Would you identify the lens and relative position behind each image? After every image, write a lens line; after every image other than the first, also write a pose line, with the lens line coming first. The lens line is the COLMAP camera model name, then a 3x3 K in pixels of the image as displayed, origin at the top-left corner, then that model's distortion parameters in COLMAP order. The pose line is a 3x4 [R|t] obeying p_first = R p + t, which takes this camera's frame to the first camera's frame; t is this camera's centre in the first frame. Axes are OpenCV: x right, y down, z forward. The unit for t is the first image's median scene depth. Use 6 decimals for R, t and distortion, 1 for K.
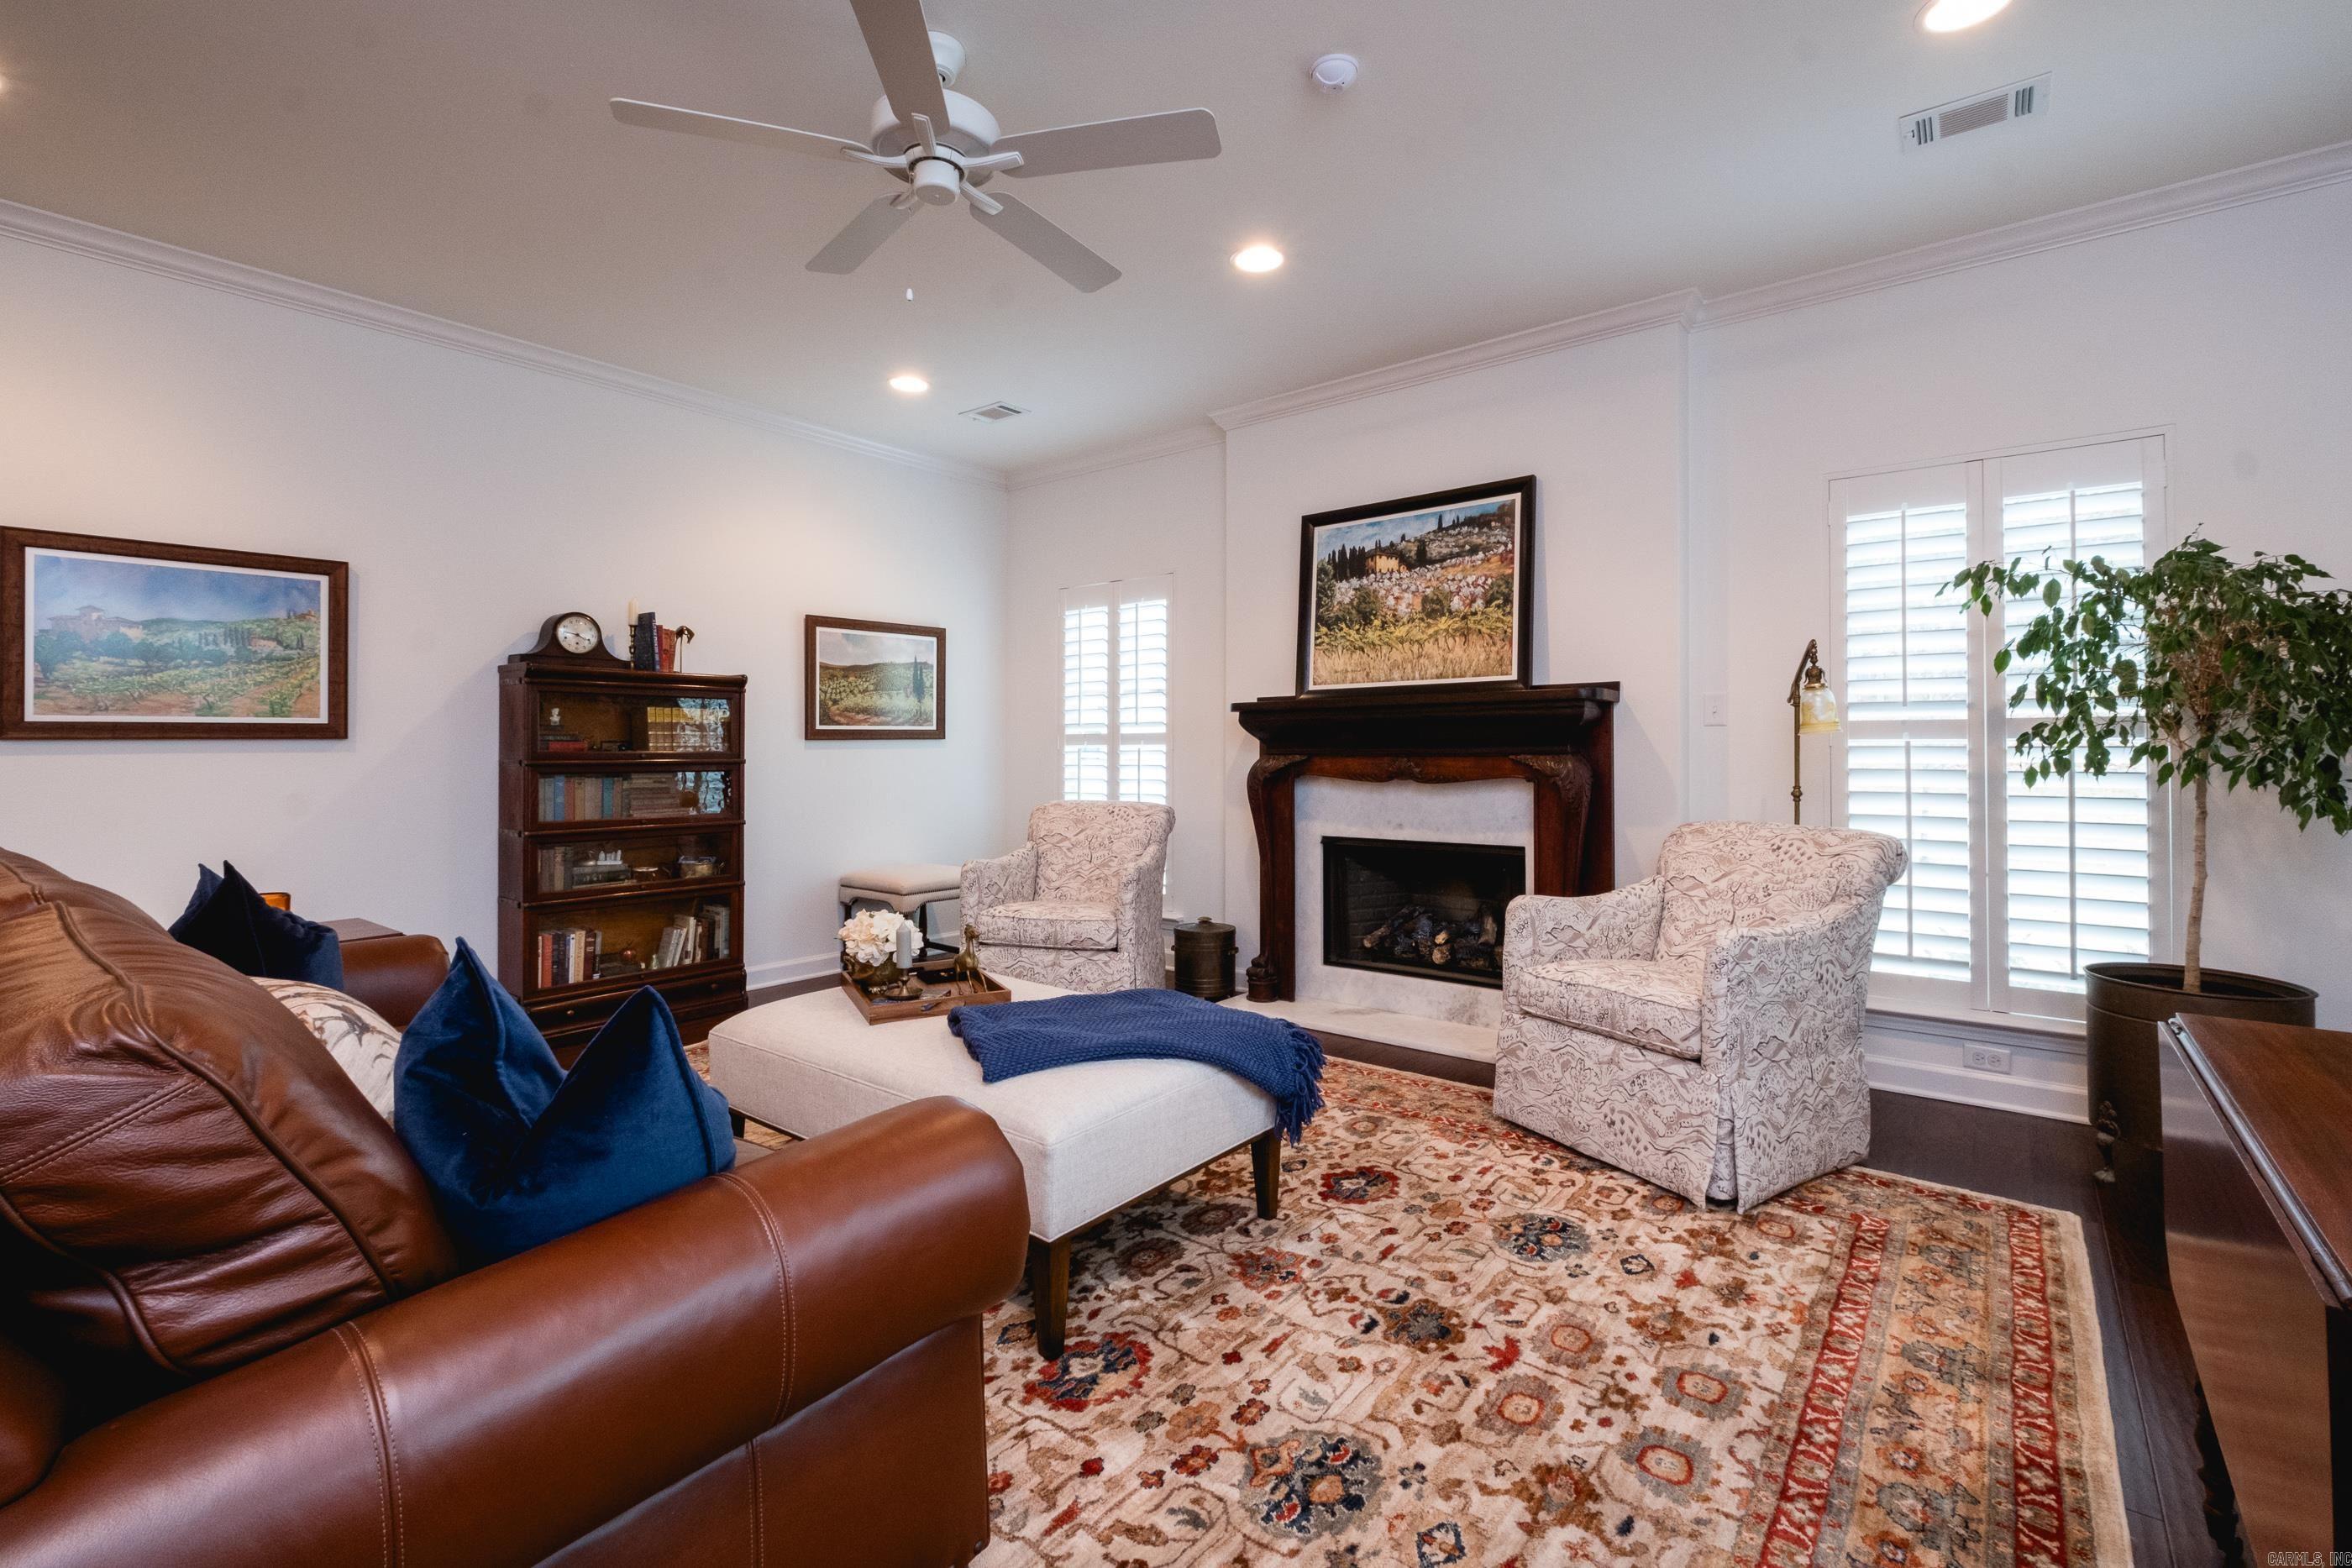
lens RADIAL K [[1030.4, 0, 1149.6], [0, 1030.4, 748.4], [0, 0, 1]] dist [0.011317, -0.004112]
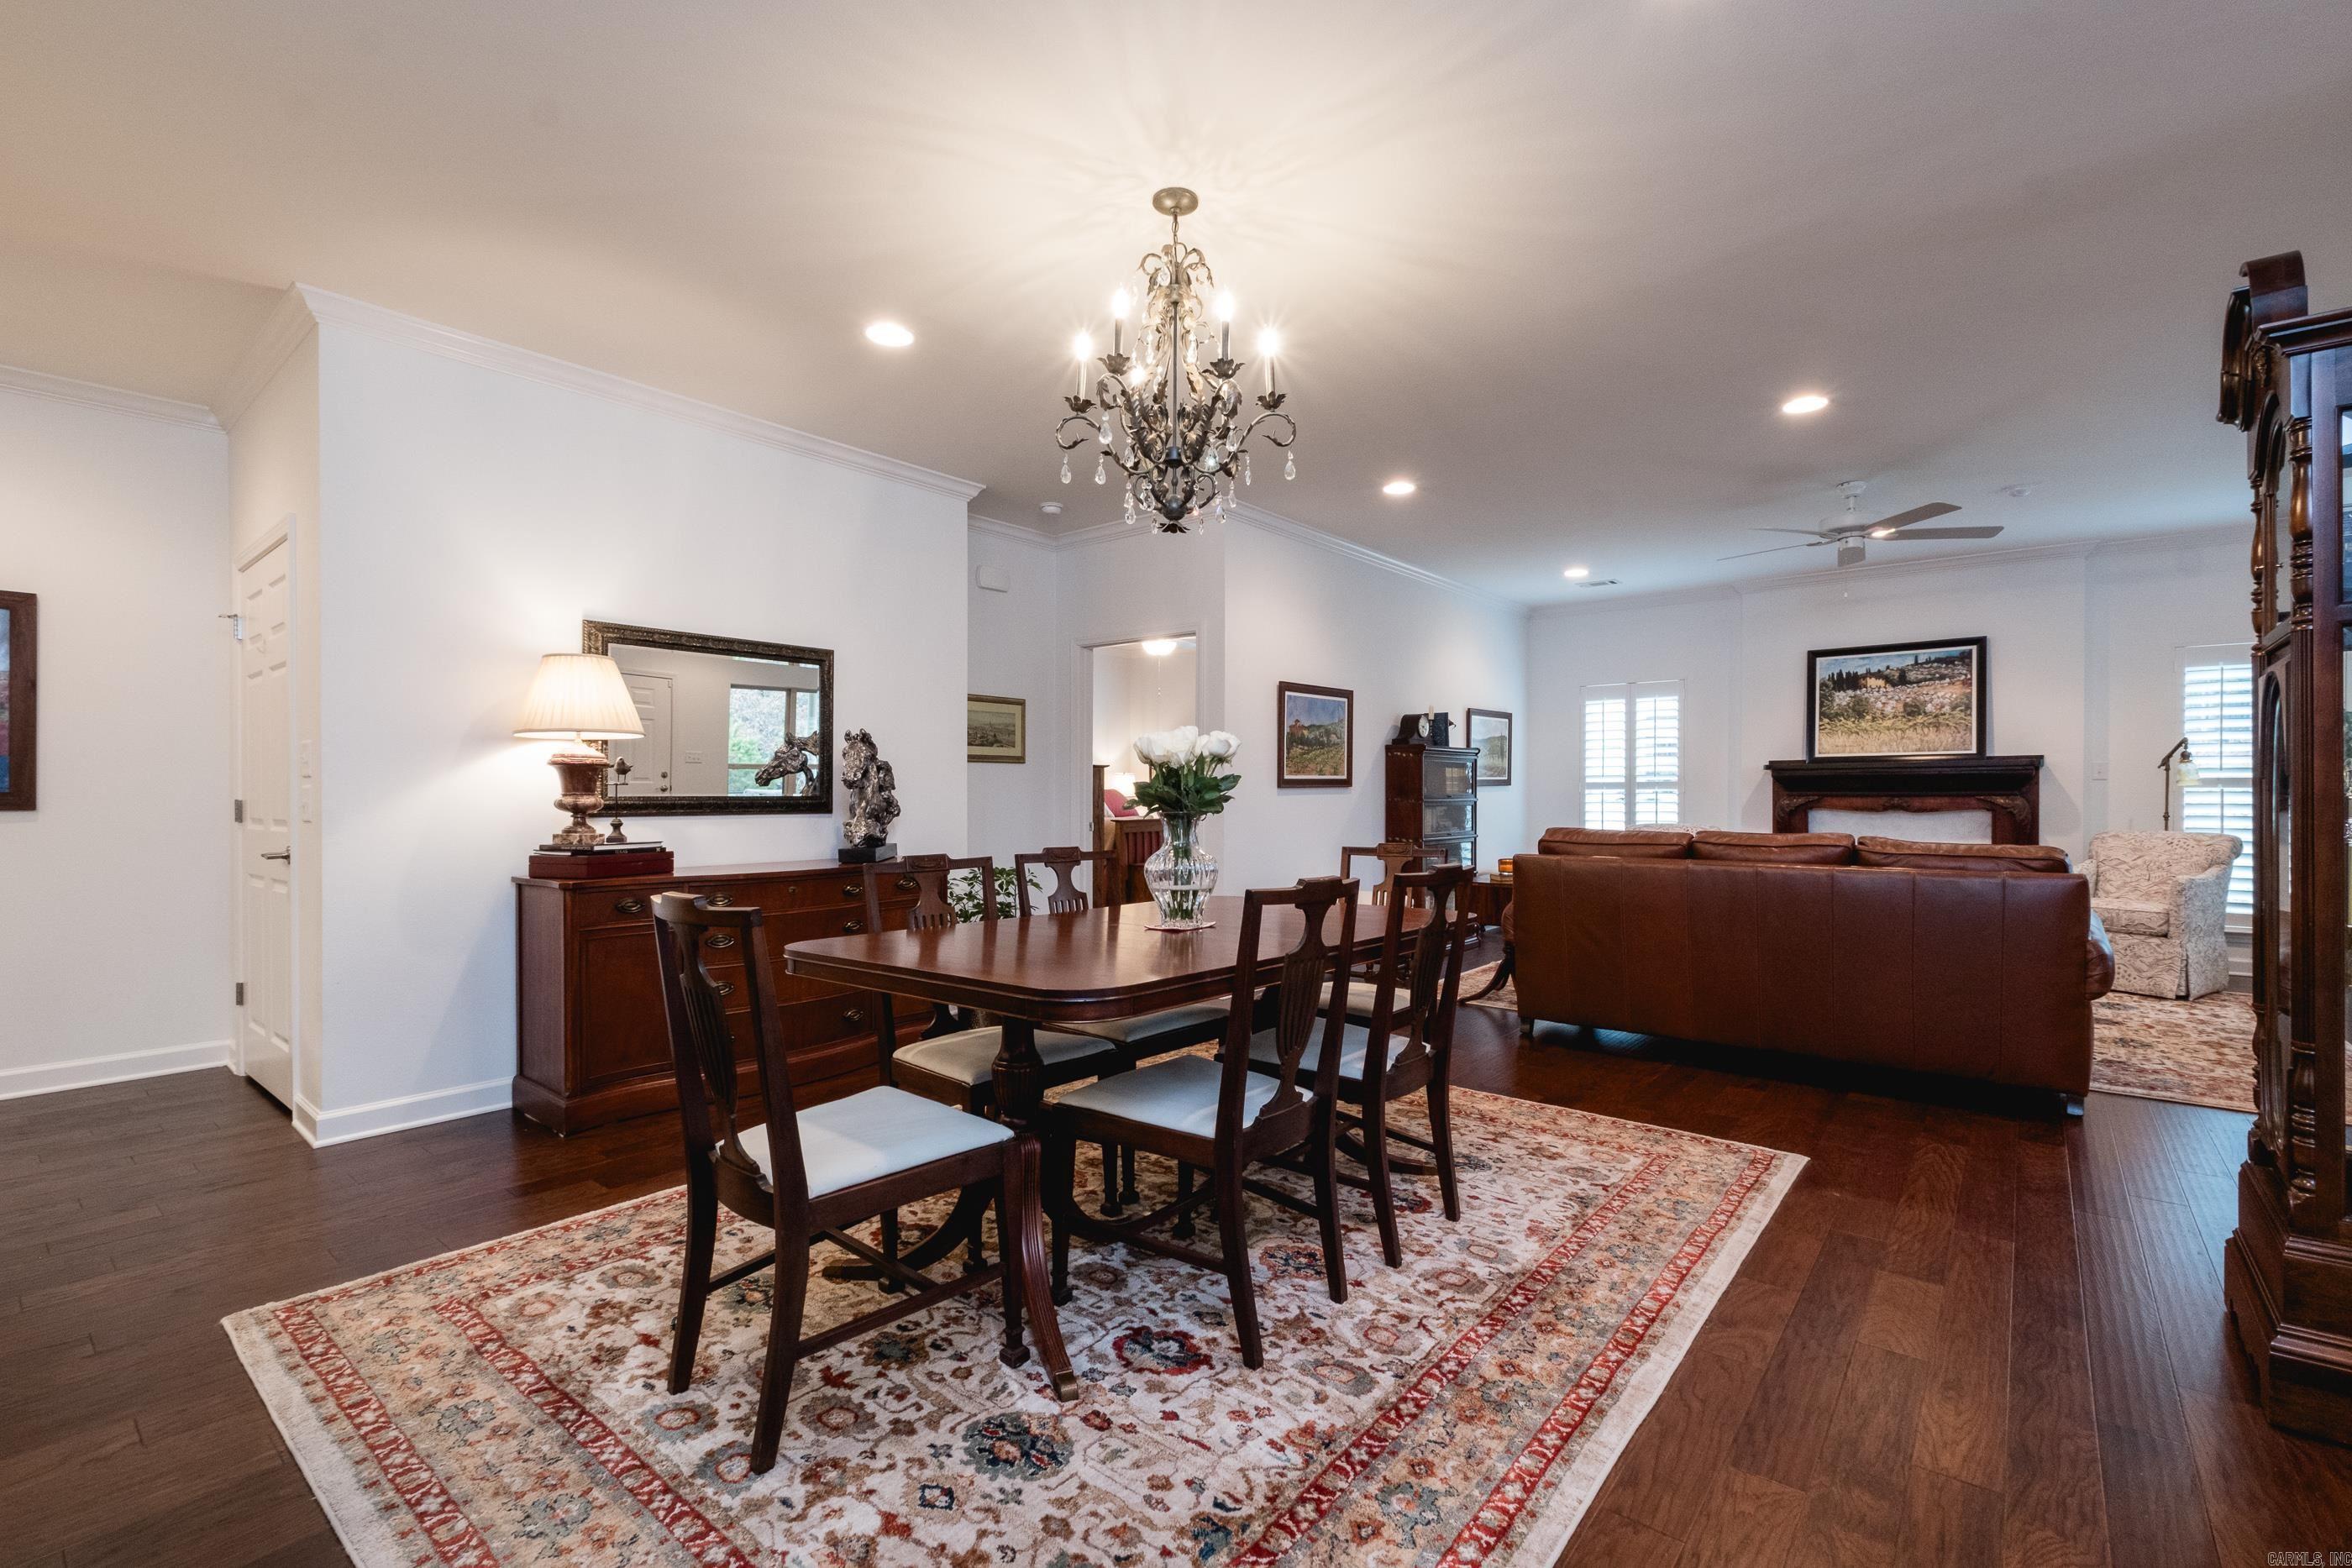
lens RADIAL K [[1030.4, 0, 1191.4], [0, 1030.4, 799.1], [0, 0, 1]] dist [0.011317, -0.004112]
pose [[0.999976, -0.000158, 0.006963, -0.930229], [0.000096, 0.999961, 0.008777, -0.003403], [-0.006964, -0.008776, 0.999937, -0.707766]]
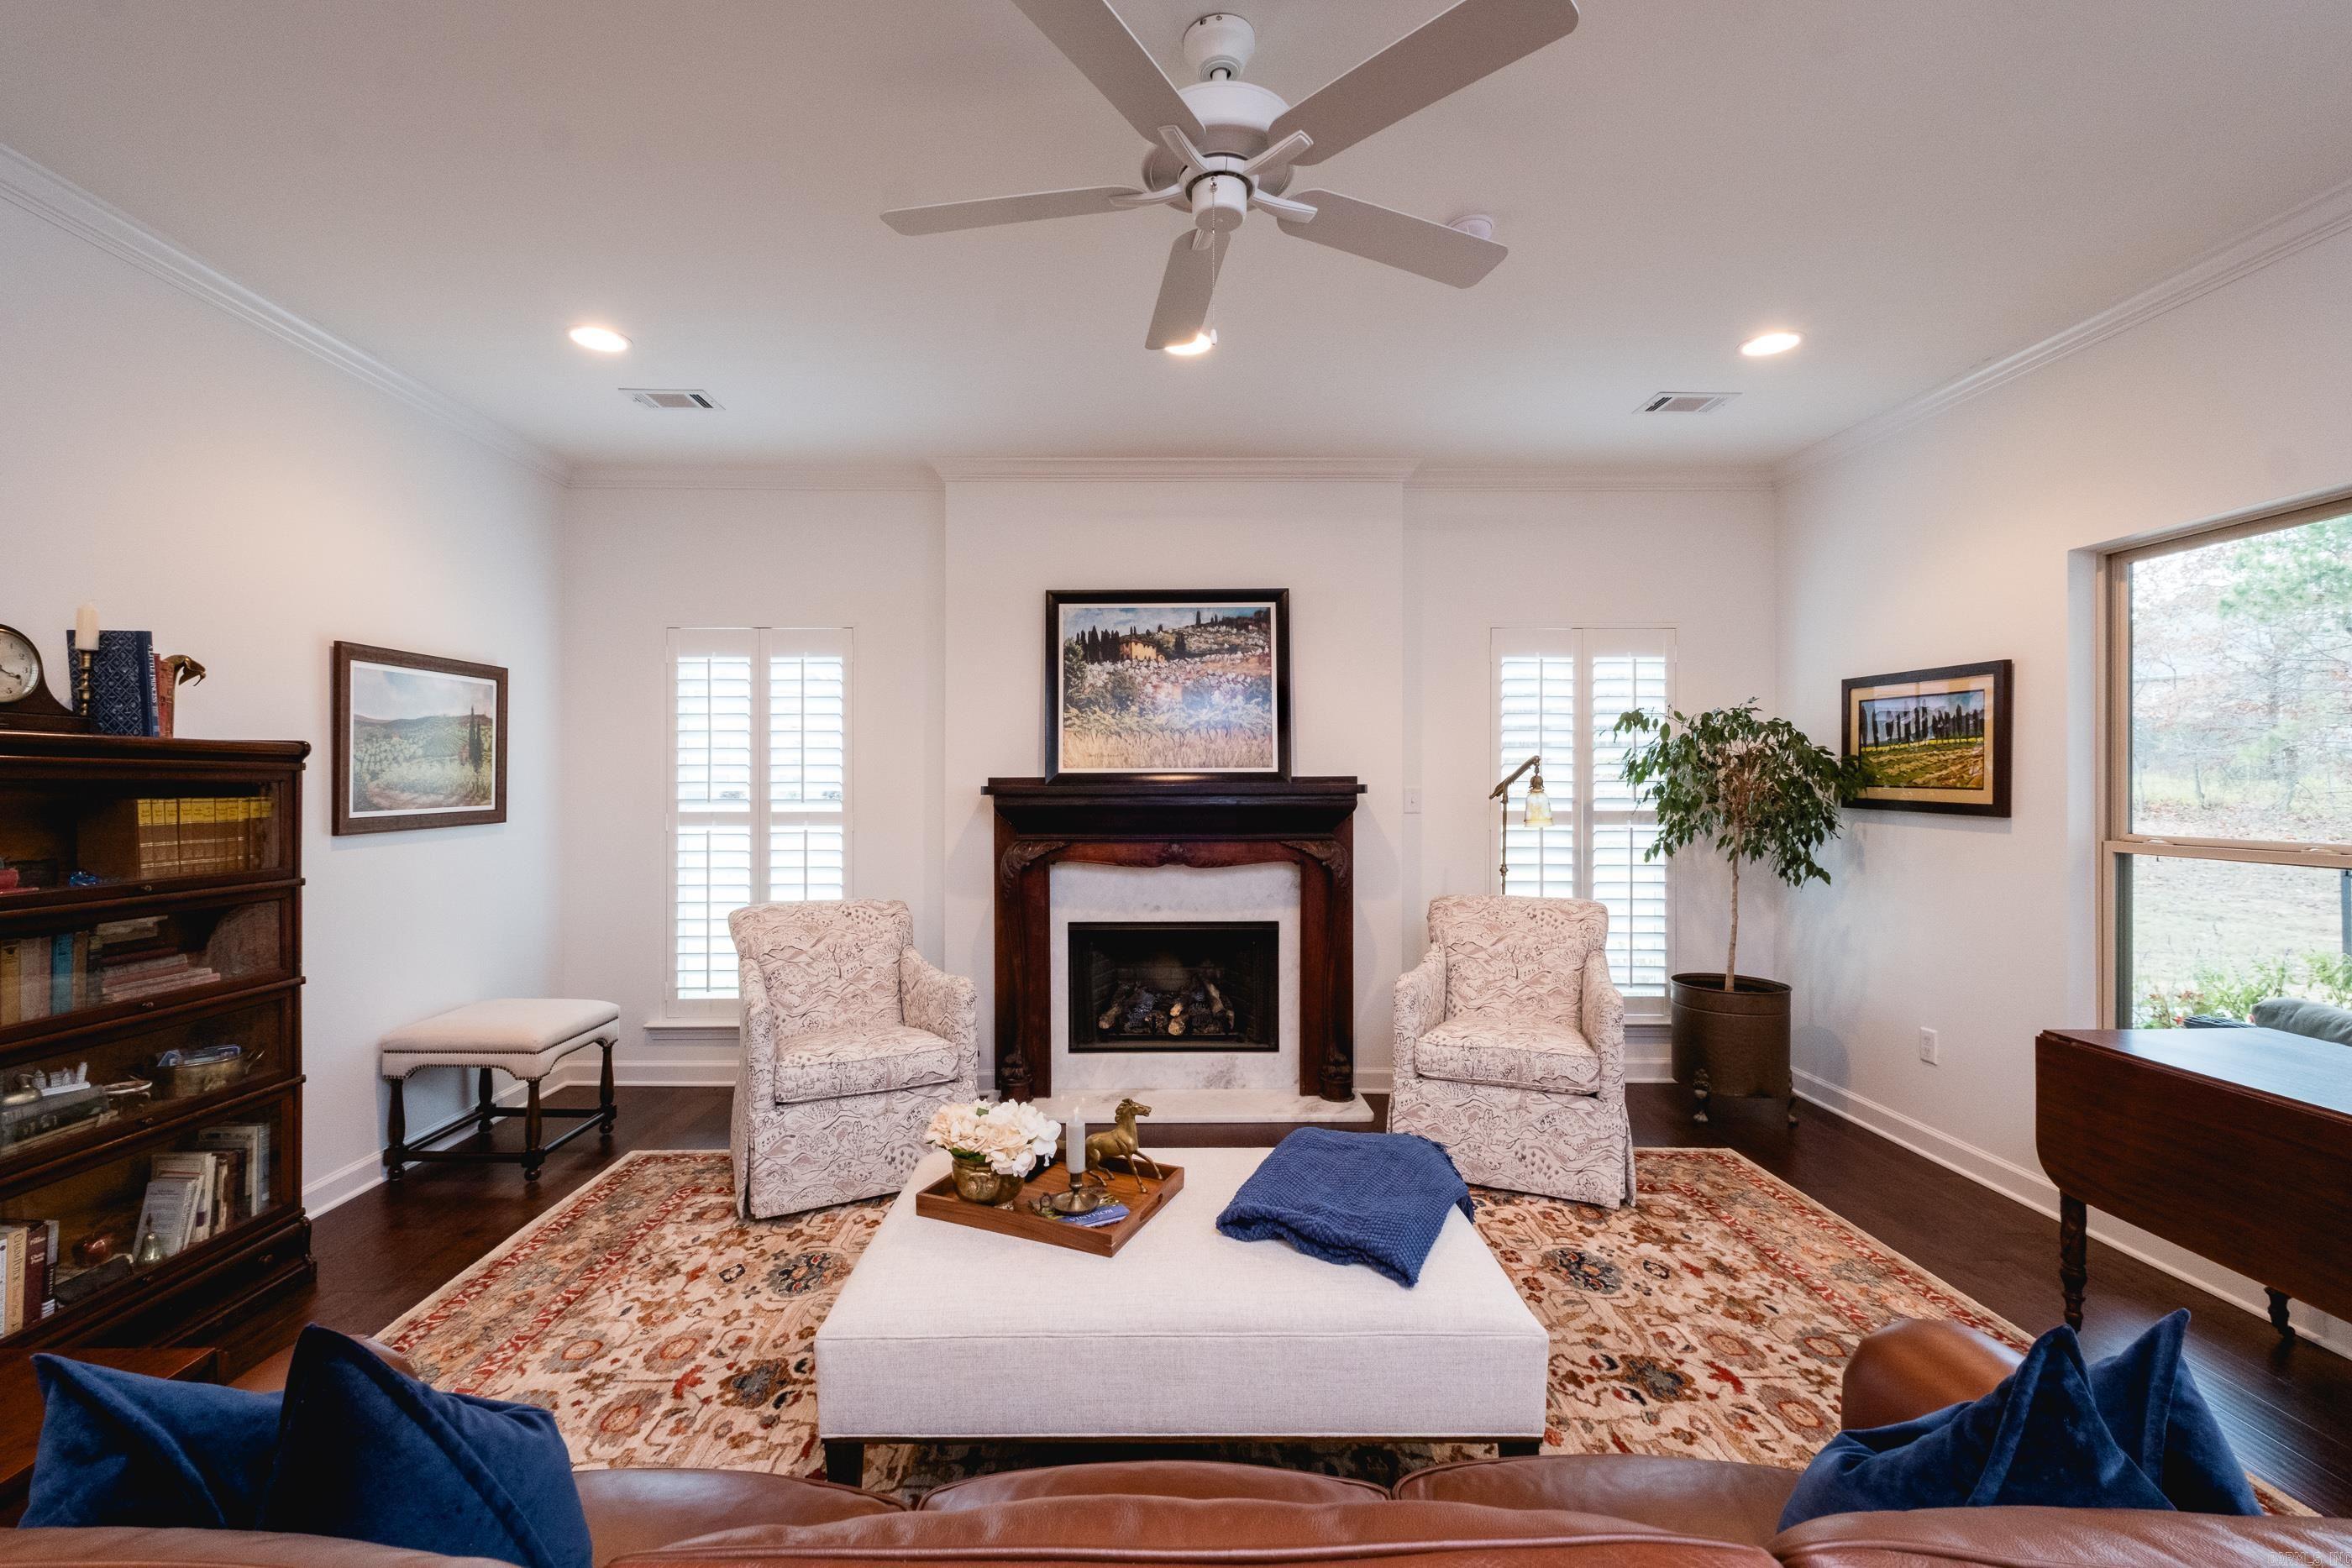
lens RADIAL K [[1030.4, 0, 1130.4], [0, 1030.4, 791.0], [0, 0, 1]] dist [0.011317, -0.004112]
pose [[0.772825, -0.005032, 0.634599, -0.440420], [-0.001587, 0.999950, 0.009862, -0.052888], [-0.634617, -0.008629, 0.772778, 0.228987]]
